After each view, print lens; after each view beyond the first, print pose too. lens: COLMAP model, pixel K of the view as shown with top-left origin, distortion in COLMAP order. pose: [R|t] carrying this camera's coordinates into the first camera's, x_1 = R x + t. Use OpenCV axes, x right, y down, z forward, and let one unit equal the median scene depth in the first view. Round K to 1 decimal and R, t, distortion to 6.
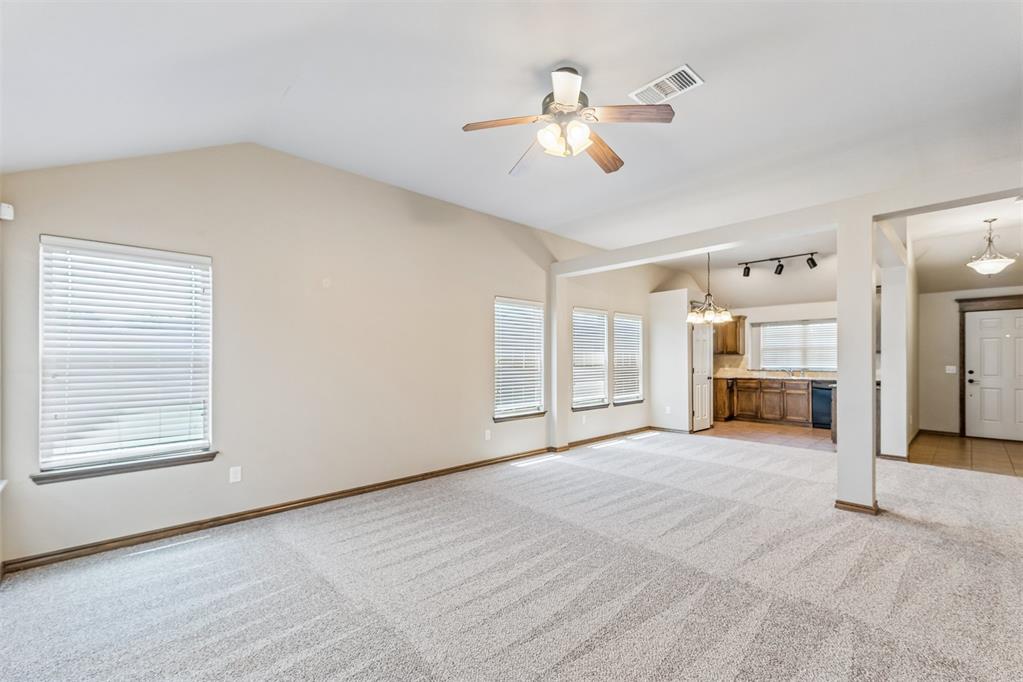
lens RADIAL K [[431.0, 0, 518.1], [0, 431.0, 359.9], [0, 0, 1]] dist [0.007001, 0.000121]
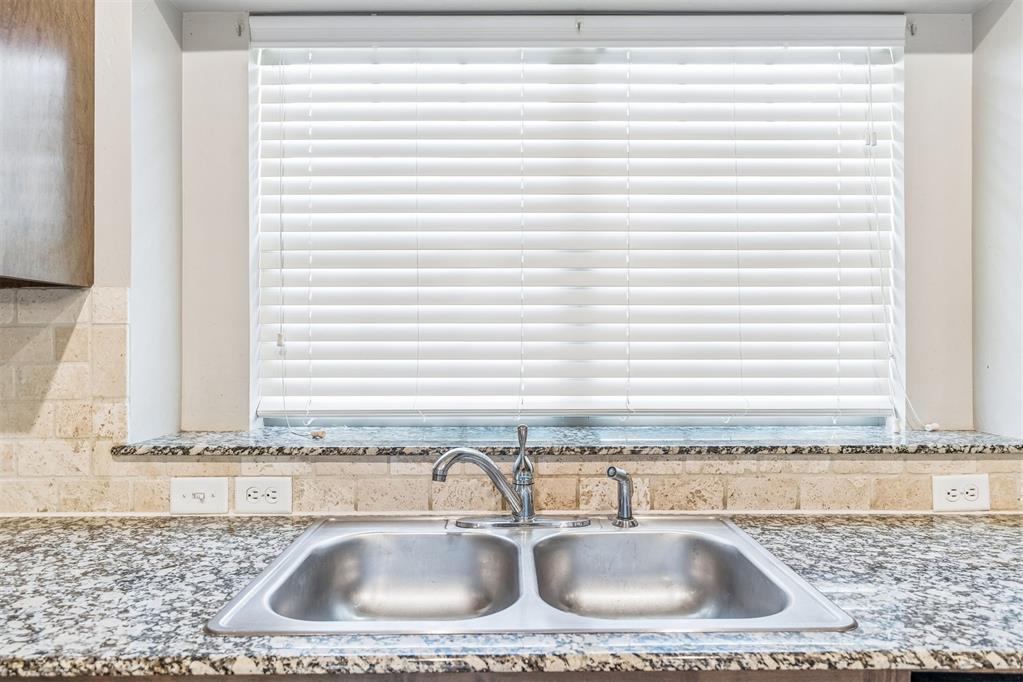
lens RADIAL K [[683.1, 0, 516.1], [0, 683.1, 343.6], [0, 0, 1]] dist [-0.001277, 0.001670]
pose [[0.693271, -0.001667, 0.720675, 0.539324], [0.001047, 0.999999, 0.001306, -0.000781], [-0.720676, -0.000151, 0.693272, 0.927148]]
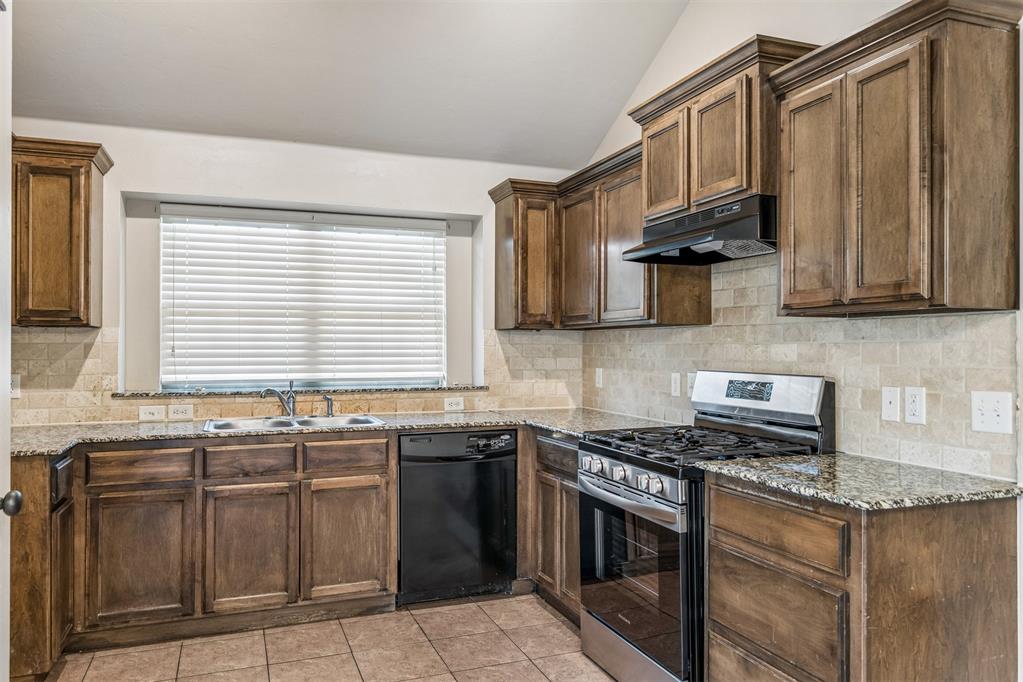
lens RADIAL K [[737.6, 0, 513.7], [0, 737.6, 343.6], [0, 0, 1]] dist [0.003227, 0.000921]
pose [[0.394480, 0.006454, 0.918882, 0.285323], [0.000294, 0.999974, -0.007149, -0.001688], [-0.918904, 0.003090, 0.394468, 0.725991]]
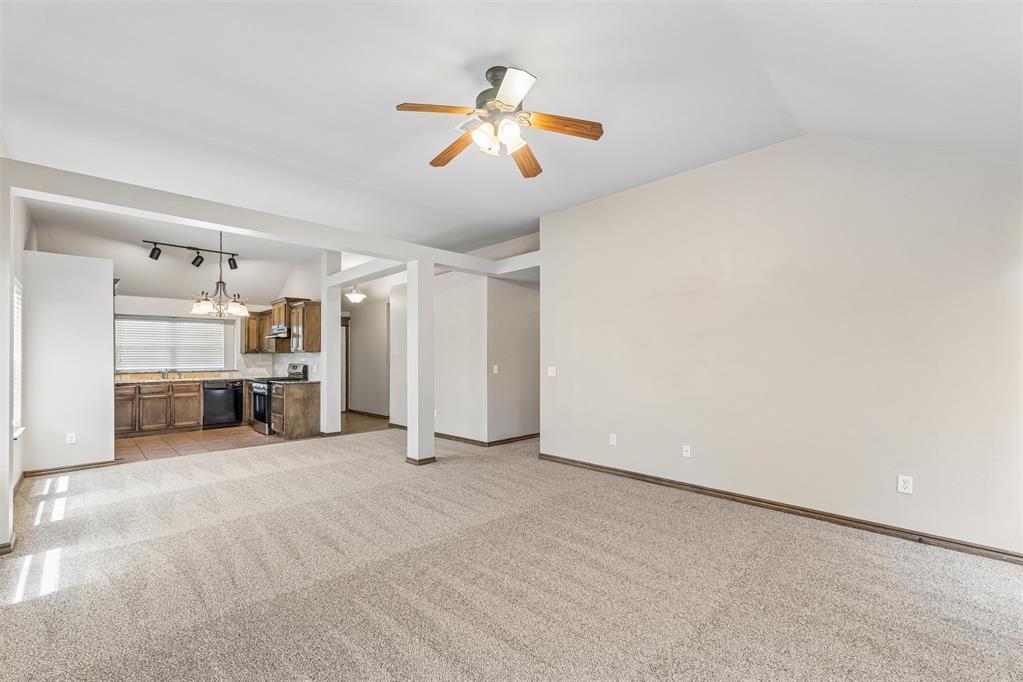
lens RADIAL K [[431.0, 0, 511.1], [0, 431.0, 350.5], [0, 0, 1]] dist [0.007001, 0.000121]
pose [[-0.007841, 0.016443, 0.999834, -0.279172], [0.006710, 0.999843, -0.016390, -0.000394], [-0.999947, 0.006581, -0.007951, 0.305091]]
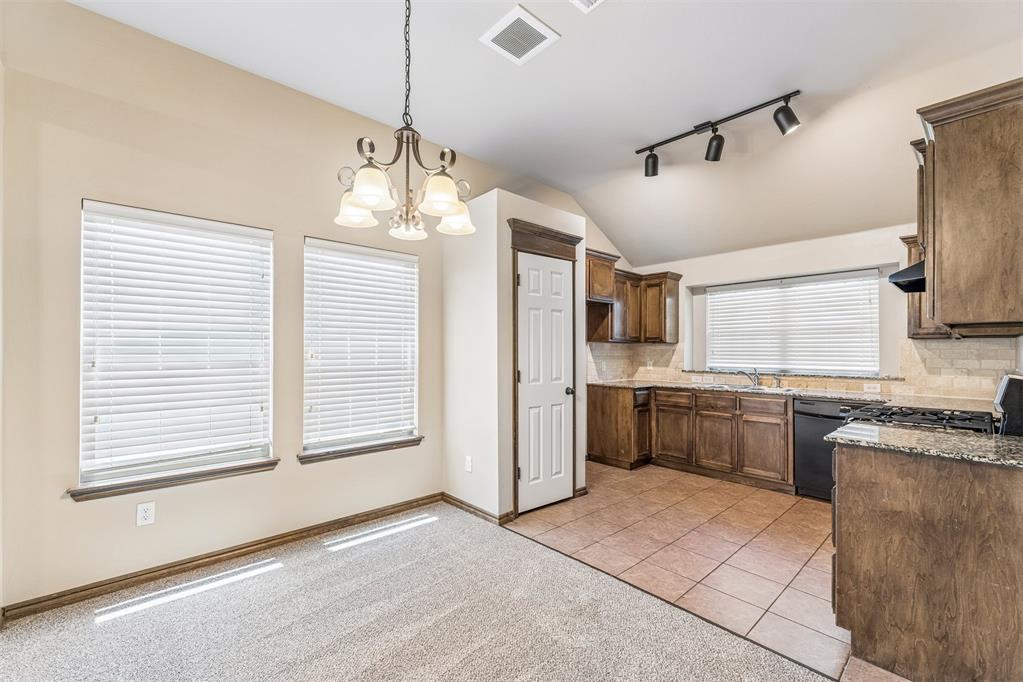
lens RADIAL K [[431.0, 0, 511.1], [0, 431.0, 349.2], [0, 0, 1]] dist [0.007001, 0.000121]
pose [[0.999743, 0.004695, -0.022200, 0.360575], [-0.004806, 0.999976, -0.004923, -0.001045], [0.022176, 0.005028, 0.999741, 0.491302]]
